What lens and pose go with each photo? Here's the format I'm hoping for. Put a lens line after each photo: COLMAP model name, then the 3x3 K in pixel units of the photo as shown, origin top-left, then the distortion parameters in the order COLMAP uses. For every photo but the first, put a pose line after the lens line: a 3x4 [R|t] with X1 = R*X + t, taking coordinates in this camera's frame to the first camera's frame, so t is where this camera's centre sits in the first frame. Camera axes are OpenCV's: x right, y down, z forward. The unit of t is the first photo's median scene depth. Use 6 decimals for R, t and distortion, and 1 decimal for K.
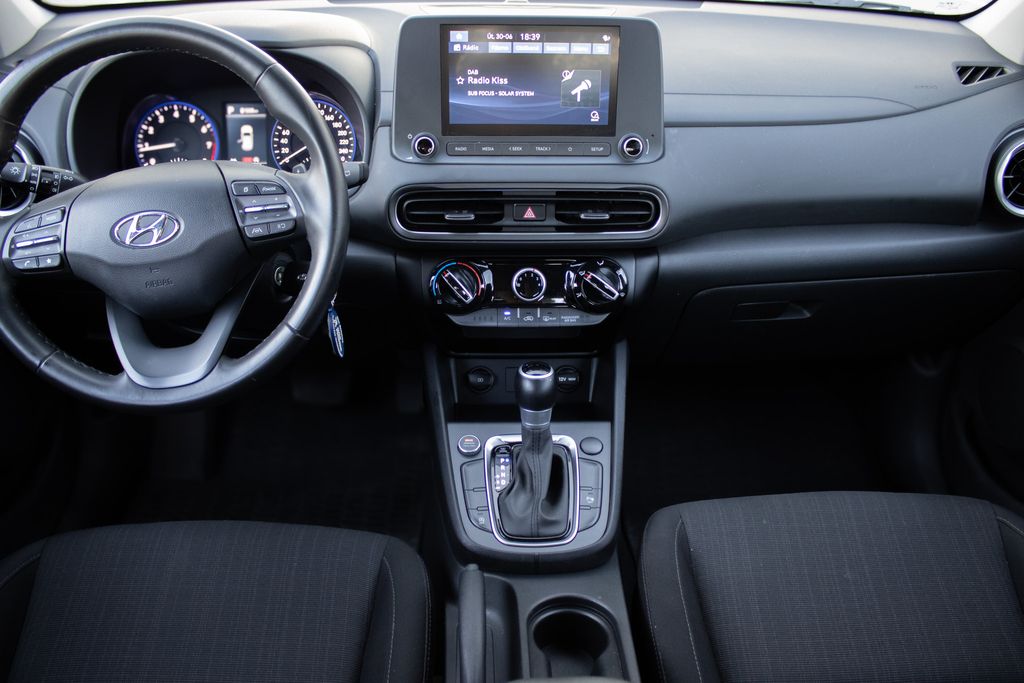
lens RADIAL K [[860.2, 0, 512.0], [0, 860.2, 341.5], [0, 0, 1]] dist [-0.168650, 0.156929]
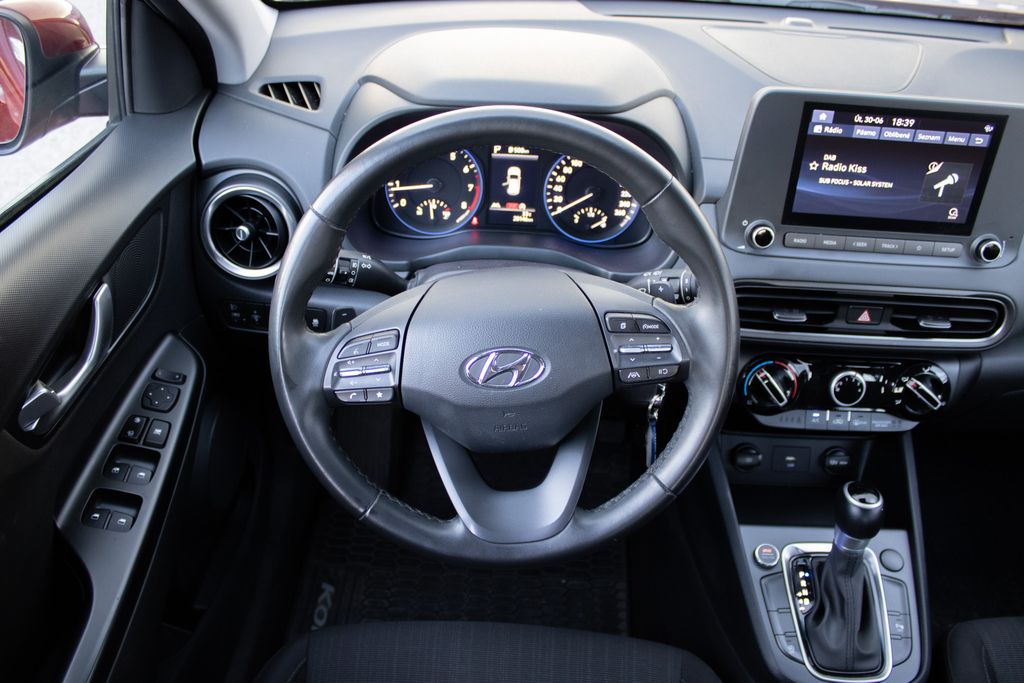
lens RADIAL K [[860.2, 0, 512.0], [0, 860.2, 341.5], [0, 0, 1]] dist [-0.168650, 0.156929]
pose [[0.997902, 0.058401, -0.027961, -0.329930], [-0.054653, 0.991275, 0.119943, -0.214459], [0.034721, -0.118163, 0.992387, 0.120445]]
